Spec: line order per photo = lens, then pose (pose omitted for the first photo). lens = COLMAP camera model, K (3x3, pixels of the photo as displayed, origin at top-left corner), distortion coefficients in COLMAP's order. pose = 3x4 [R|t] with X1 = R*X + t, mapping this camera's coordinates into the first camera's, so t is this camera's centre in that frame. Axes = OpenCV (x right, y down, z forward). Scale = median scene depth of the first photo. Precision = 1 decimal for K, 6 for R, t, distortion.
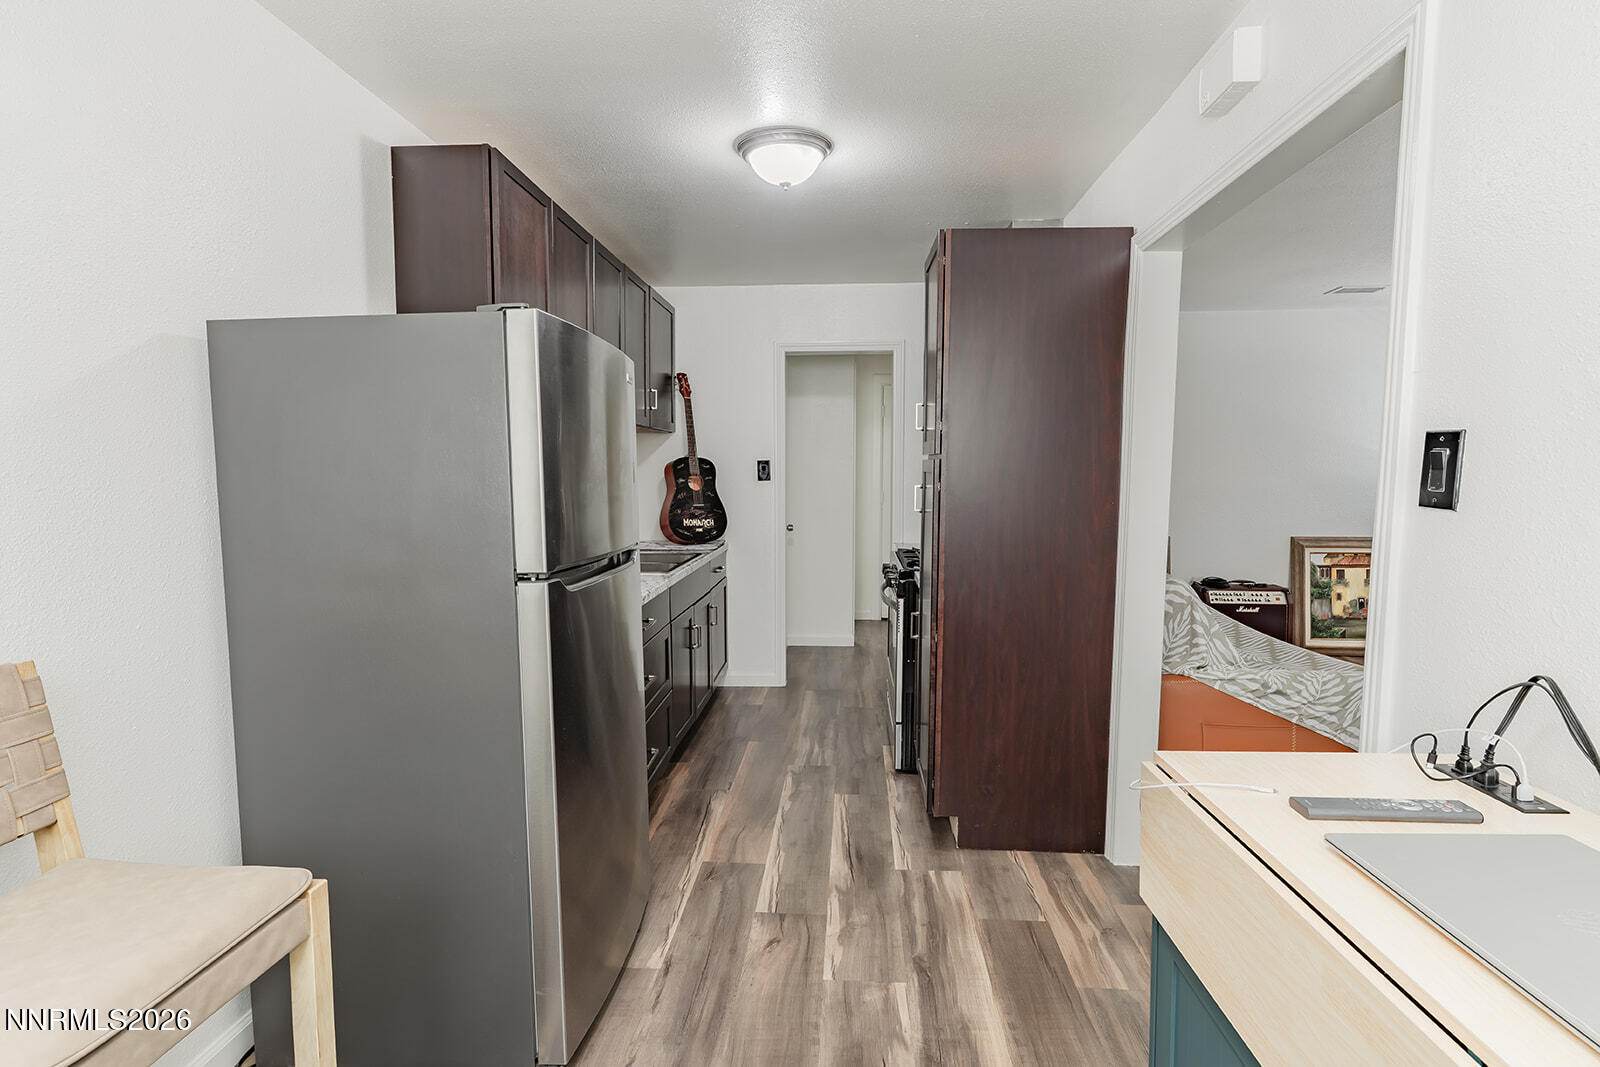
lens RADIAL K [[761.1, 0, 800.0], [0, 761.1, 533.5], [0, 0, 1]] dist [-0.003511, -0.000459]
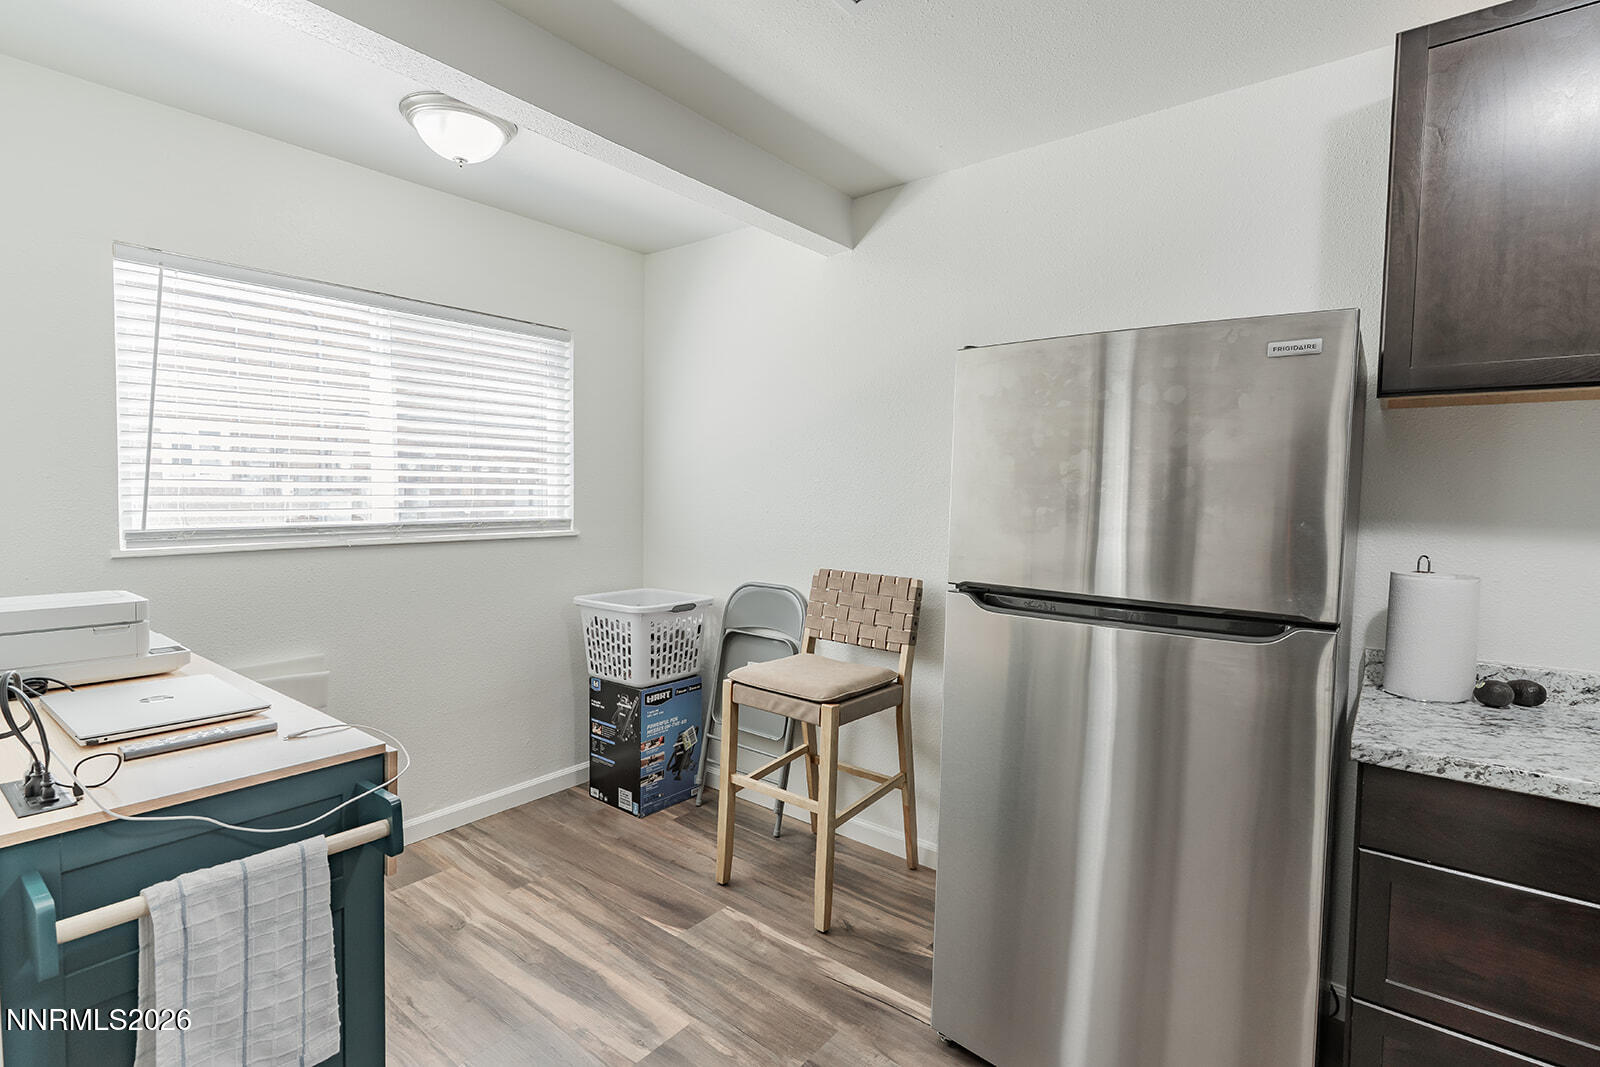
lens RADIAL K [[761.1, 0, 800.0], [0, 761.1, 533.5], [0, 0, 1]] dist [-0.003511, -0.000459]
pose [[-0.541721, 0.034602, -0.839846, 1.063404], [-0.071357, 0.993652, 0.086966, -0.145050], [0.837524, 0.107041, -0.535813, 1.991451]]
